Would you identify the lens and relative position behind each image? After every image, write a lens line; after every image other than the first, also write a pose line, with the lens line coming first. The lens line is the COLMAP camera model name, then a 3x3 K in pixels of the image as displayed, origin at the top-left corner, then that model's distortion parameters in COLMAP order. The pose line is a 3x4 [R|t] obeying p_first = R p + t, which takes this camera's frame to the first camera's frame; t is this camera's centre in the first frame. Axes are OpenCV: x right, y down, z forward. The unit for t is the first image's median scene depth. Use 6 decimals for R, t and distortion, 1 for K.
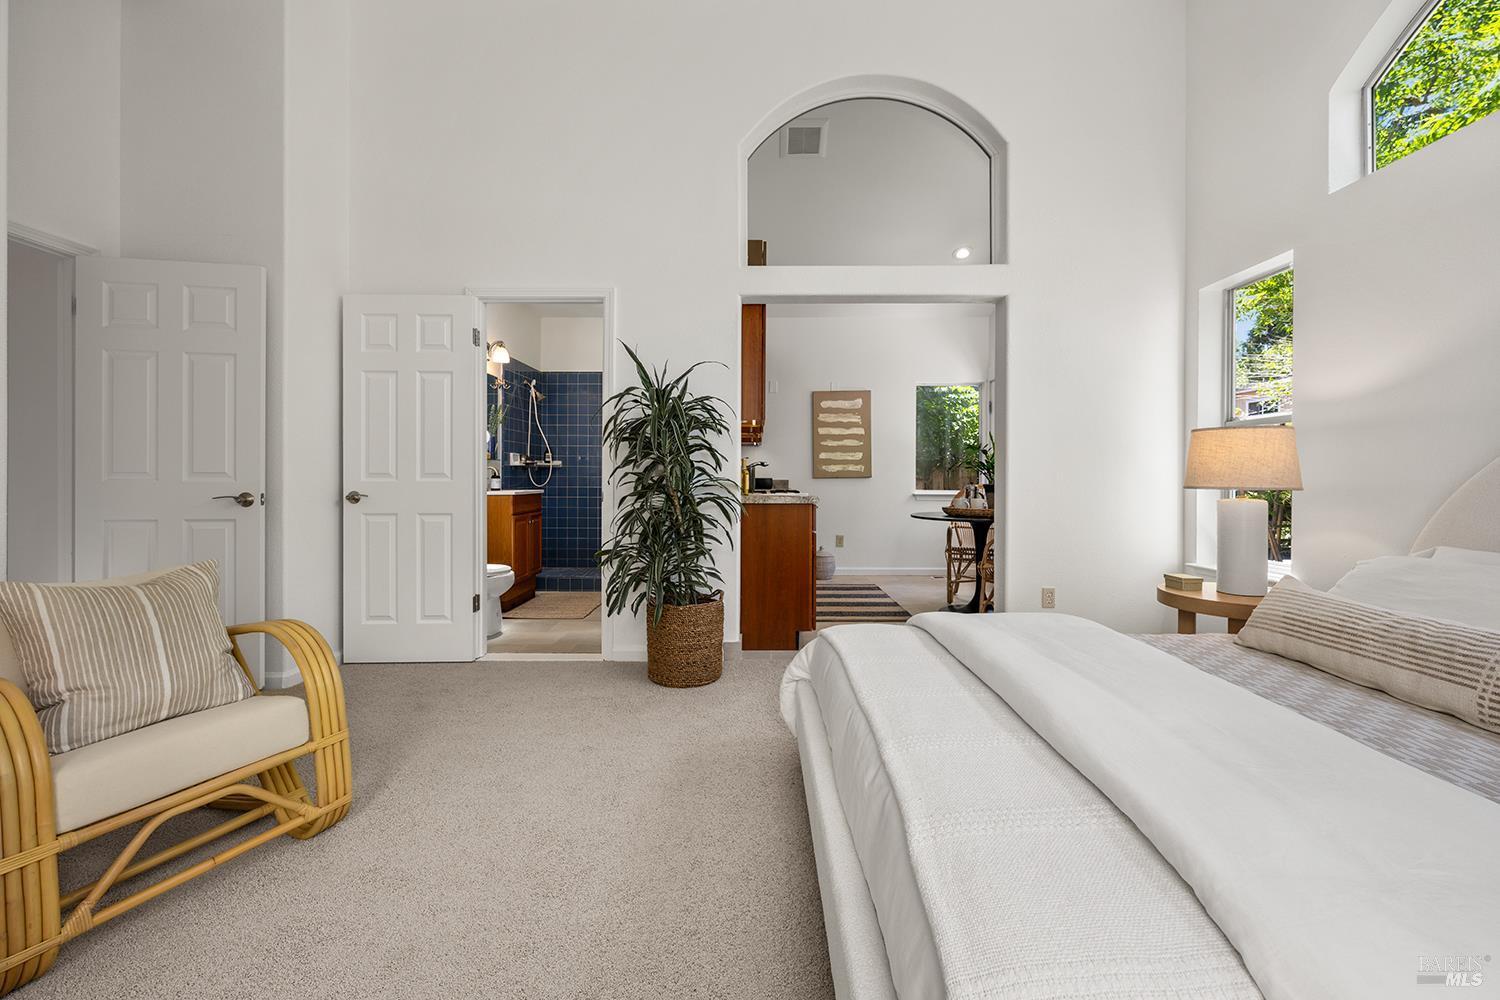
lens RADIAL K [[601.9, 0, 750.6], [0, 601.9, 478.5], [0, 0, 1]] dist [0.000571, 0.000147]
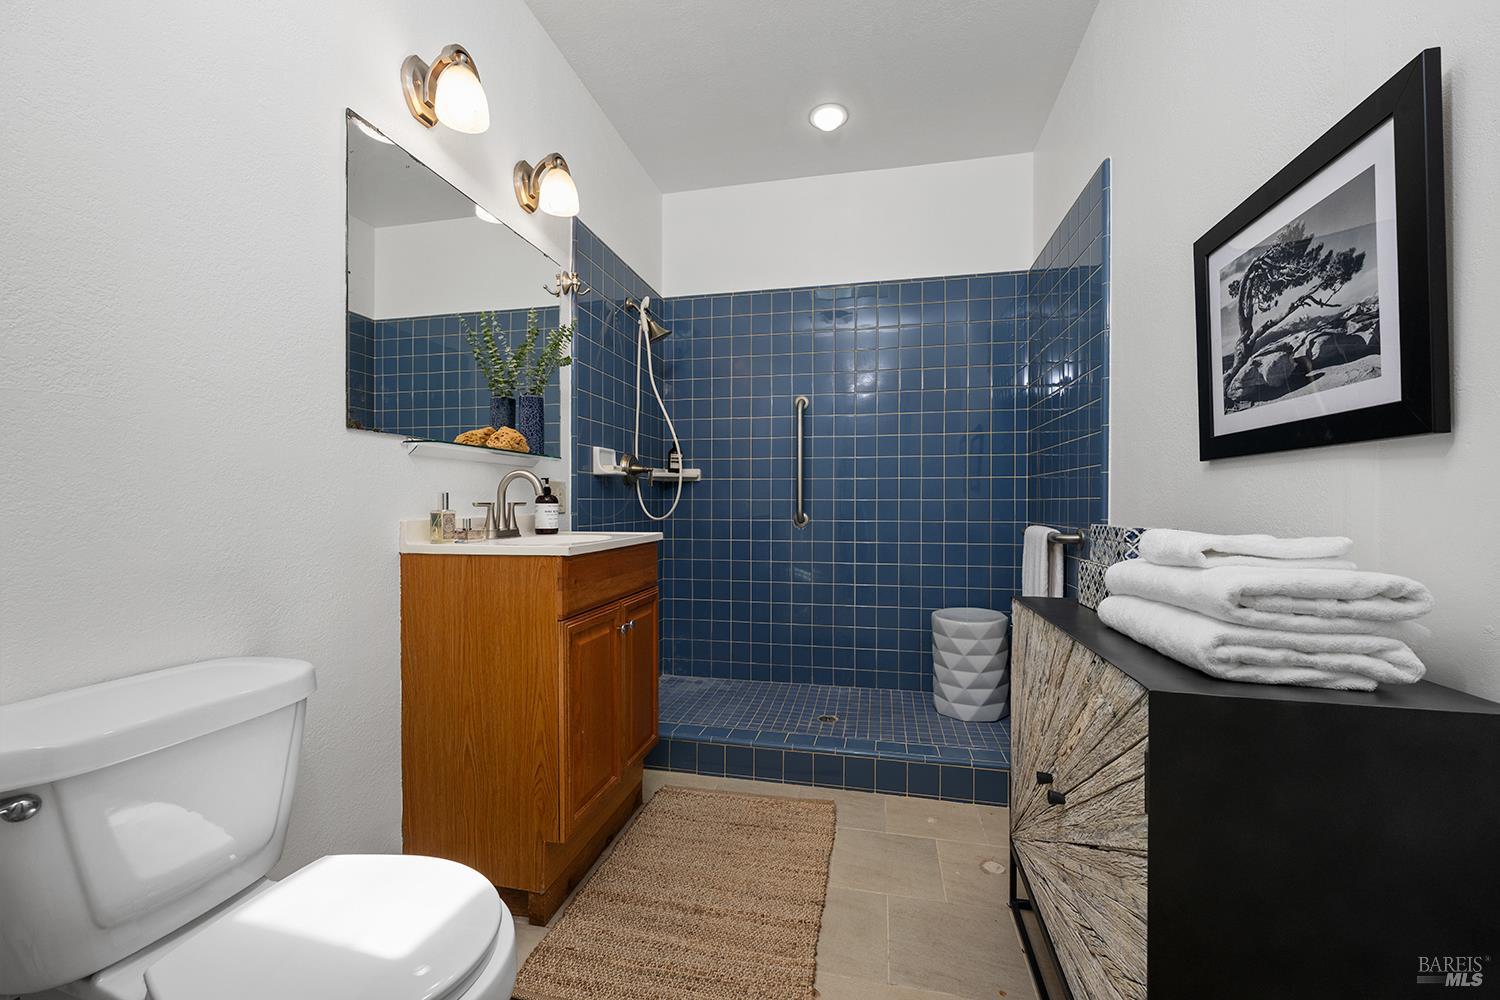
lens RADIAL K [[601.9, 0, 751.6], [0, 601.9, 501.5], [0, 0, 1]] dist [0.000571, 0.000147]
pose [[0.979306, -0.003651, -0.202353, -0.177779], [0.002636, 0.999983, -0.005286, 0.001101], [0.202369, 0.004643, 0.979298, 0.537668]]
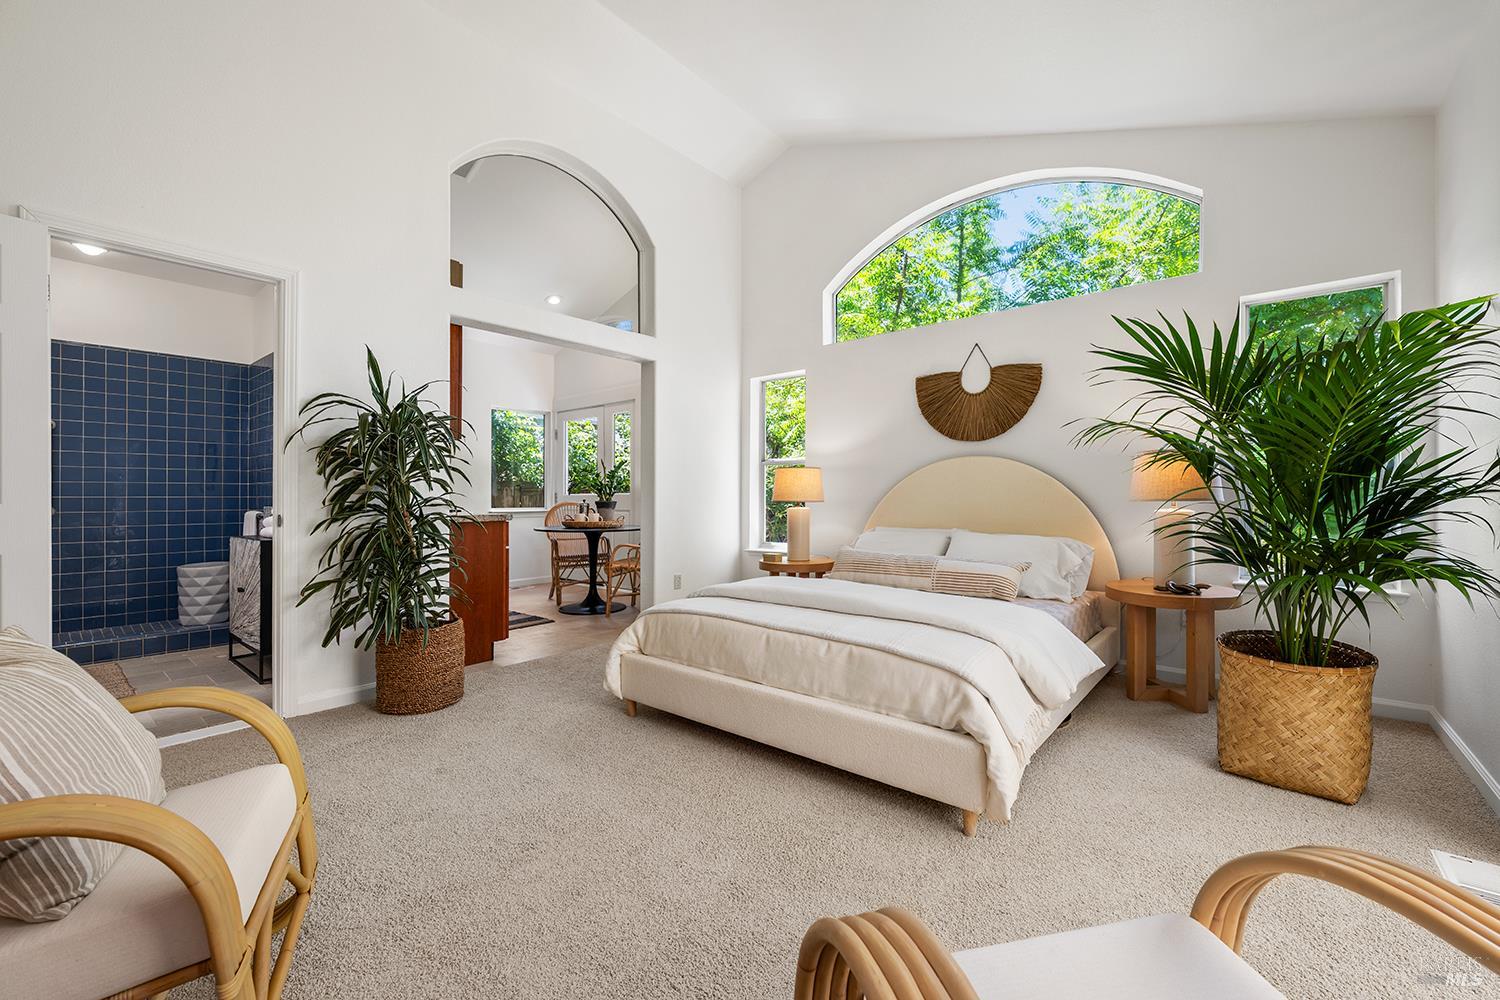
lens RADIAL K [[601.9, 0, 743.8], [0, 601.9, 497.3], [0, 0, 1]] dist [0.000571, 0.000147]
pose [[0.641224, -0.005632, 0.767333, -0.259443], [0.005124, 0.999982, 0.003058, -0.000725], [-0.767336, 0.001971, 0.641242, -0.008153]]
